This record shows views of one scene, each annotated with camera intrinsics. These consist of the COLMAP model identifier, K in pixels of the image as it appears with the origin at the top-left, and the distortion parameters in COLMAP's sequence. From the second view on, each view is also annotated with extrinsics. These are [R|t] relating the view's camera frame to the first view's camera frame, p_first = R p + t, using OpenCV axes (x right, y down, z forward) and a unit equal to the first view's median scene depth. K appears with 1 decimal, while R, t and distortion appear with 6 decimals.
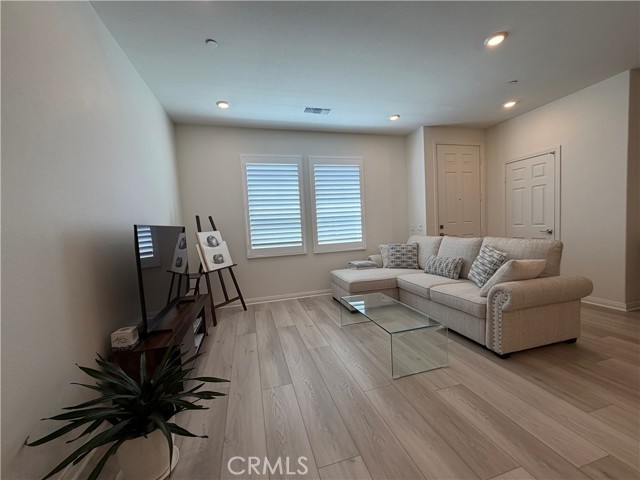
lens RADIAL K [[255.6, 0, 318.3], [0, 255.6, 240.8], [0, 0, 1]] dist [-0.000246, -0.000063]
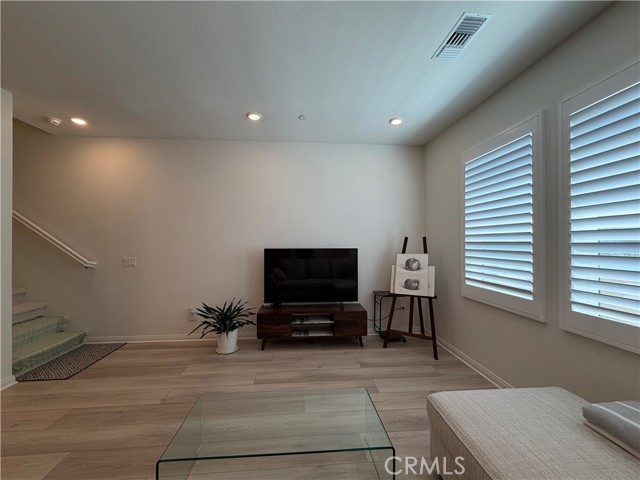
lens RADIAL K [[255.6, 0, 318.3], [0, 255.6, 240.8], [0, 0, 1]] dist [-0.000246, -0.000063]
pose [[-0.191170, 0.044228, -0.980560, 0.556800], [-0.048296, 0.997350, 0.054402, -0.117026], [0.980368, 0.057757, -0.188528, 0.821596]]
